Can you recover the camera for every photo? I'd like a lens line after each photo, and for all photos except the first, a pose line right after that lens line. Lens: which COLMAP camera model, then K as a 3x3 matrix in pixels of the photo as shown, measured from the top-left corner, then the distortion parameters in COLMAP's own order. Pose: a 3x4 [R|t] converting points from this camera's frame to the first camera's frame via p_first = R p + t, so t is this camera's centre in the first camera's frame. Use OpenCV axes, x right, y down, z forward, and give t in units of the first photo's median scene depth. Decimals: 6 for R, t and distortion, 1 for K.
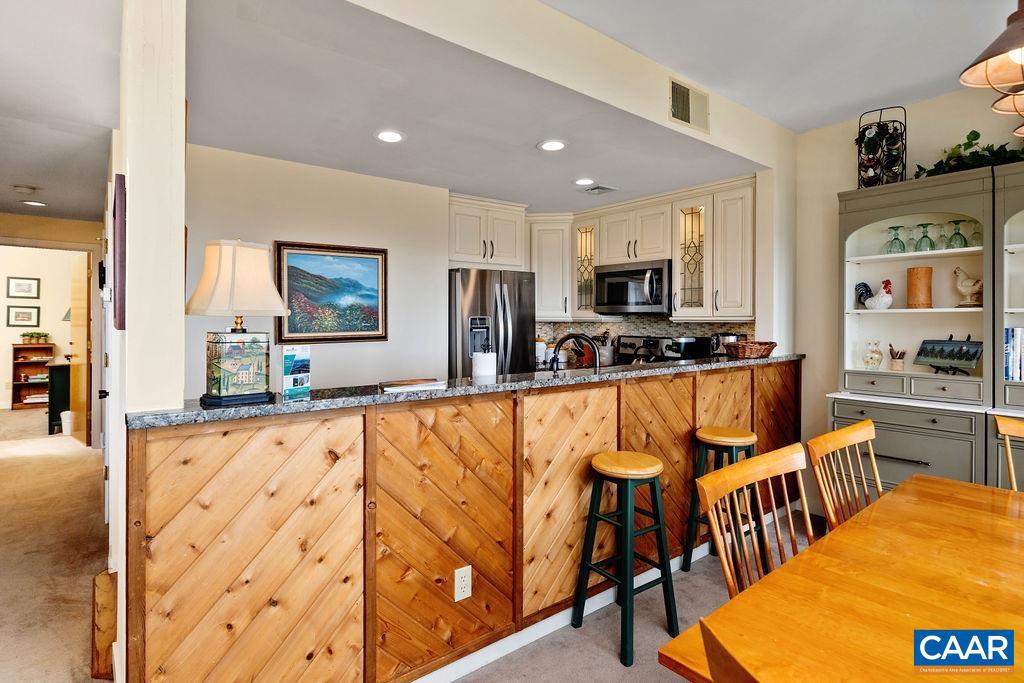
lens RADIAL K [[531.9, 0, 515.2], [0, 531.9, 320.1], [0, 0, 1]] dist [0.000980, 0.000593]
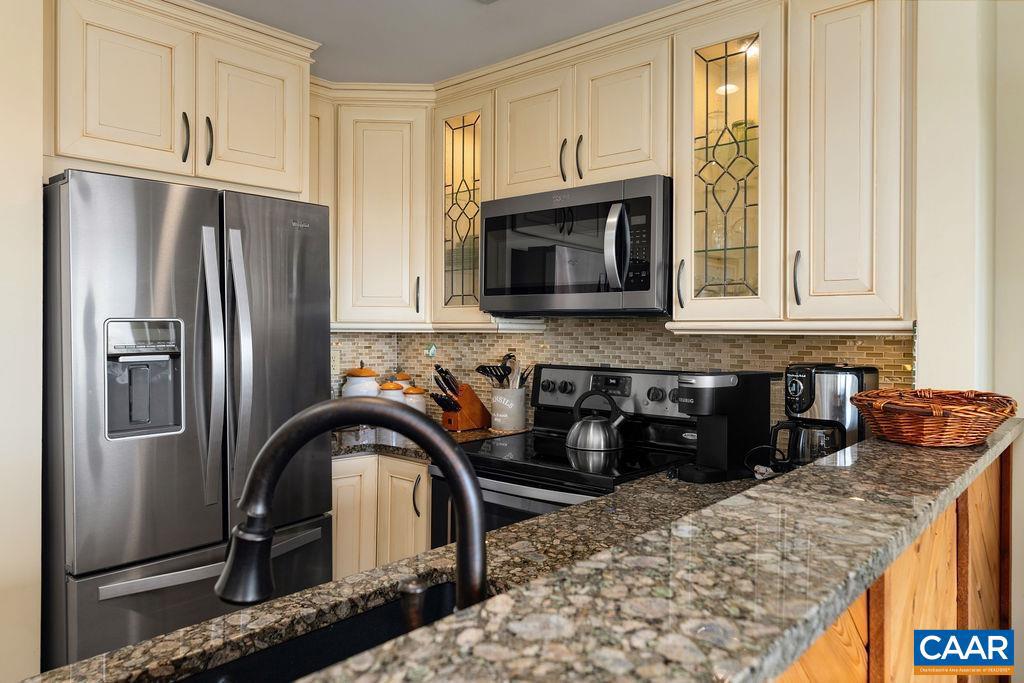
lens RADIAL K [[713.2, 0, 512.0], [0, 713.2, 341.5], [0, 0, 1]] dist [-0.001270, -0.000217]
pose [[0.983813, -0.002426, 0.179180, 0.073759], [-0.000615, 0.999857, 0.016919, 0.000294], [-0.179195, -0.016755, 0.983671, 0.454001]]
